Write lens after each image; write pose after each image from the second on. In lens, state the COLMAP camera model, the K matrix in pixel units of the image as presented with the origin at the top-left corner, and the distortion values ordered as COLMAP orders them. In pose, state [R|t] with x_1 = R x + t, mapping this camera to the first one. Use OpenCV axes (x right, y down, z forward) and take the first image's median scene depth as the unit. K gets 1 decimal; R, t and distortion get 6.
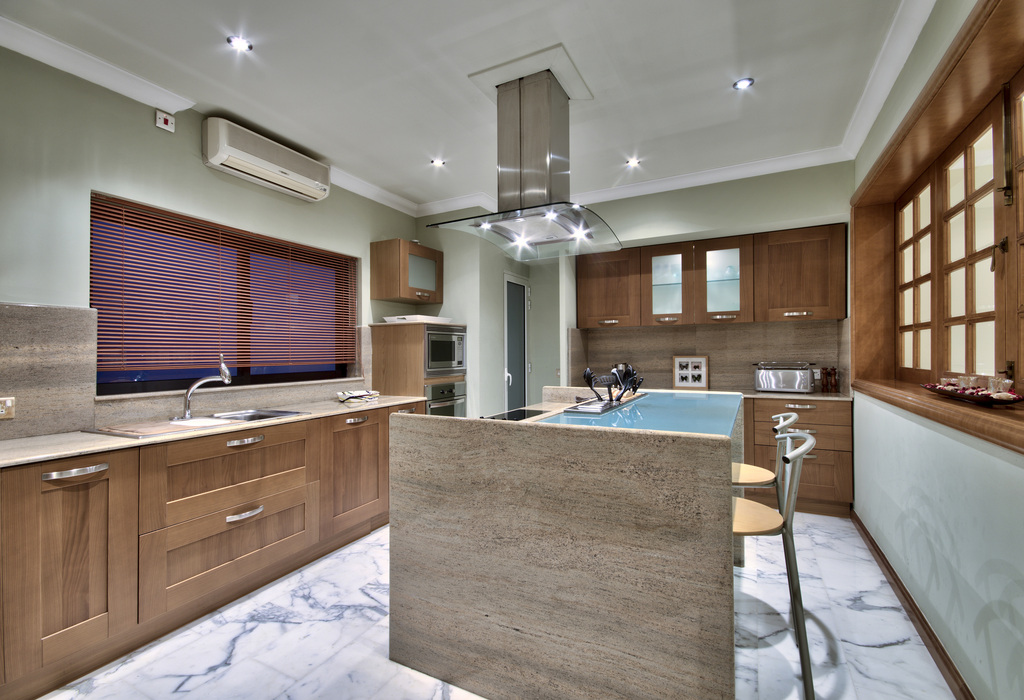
lens RADIAL K [[459.5, 0, 506.0], [0, 459.5, 336.4], [0, 0, 1]] dist [0.023445, 0.000002]
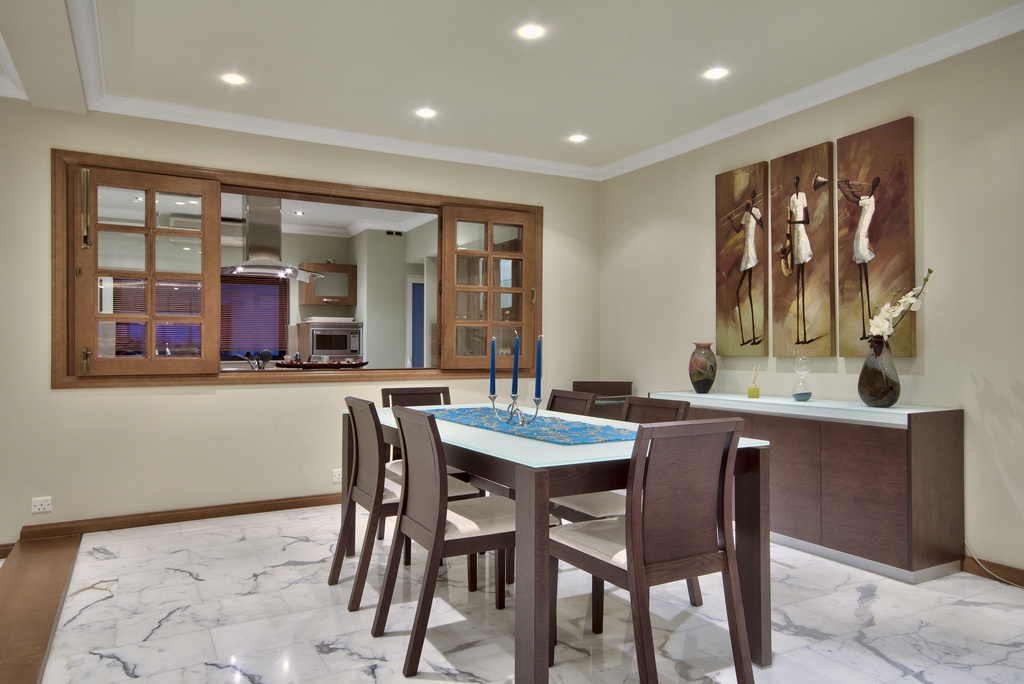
lens RADIAL K [[688.0, 0, 515.5], [0, 688.0, 343.4], [0, 0, 1]] dist [0.029625, 0.004175]
pose [[0.840477, 0.004702, -0.541827, 1.411211], [0.010916, 0.999612, 0.025607, -0.010897], [0.541737, -0.027437, 0.840100, -0.413183]]
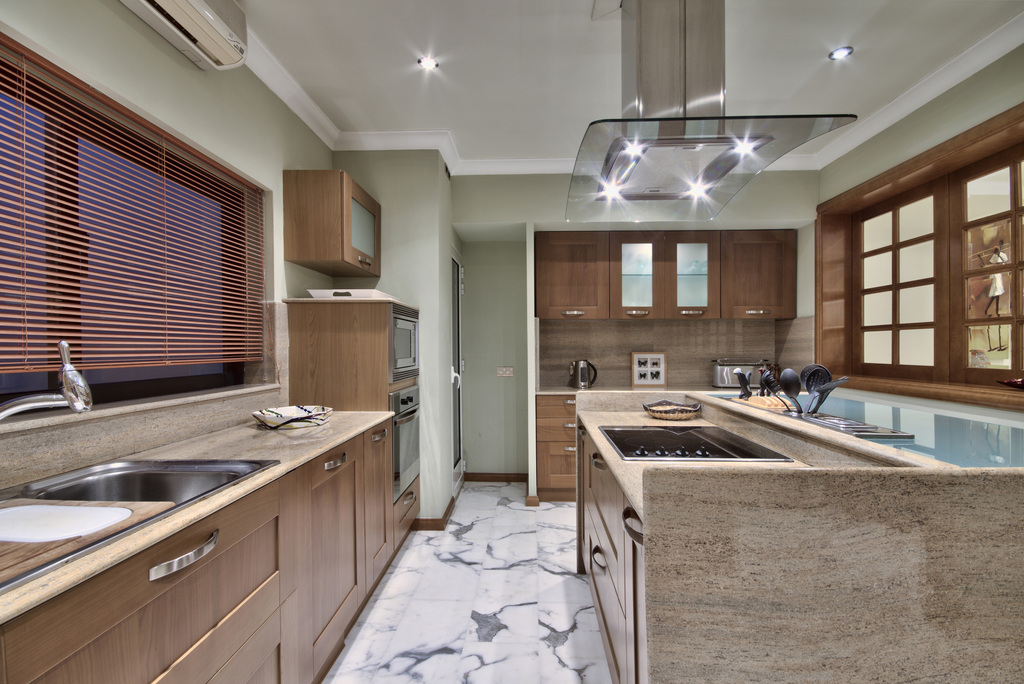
lens RADIAL K [[450.7, 0, 512.0], [0, 450.7, 342.0], [0, 0, 1]] dist [0.000931, -0.005518]
pose [[0.898657, 0.015239, 0.438387, -0.286648], [-0.024376, 0.999587, 0.015222, 0.015206], [-0.437974, -0.024366, 0.898657, 0.310457]]
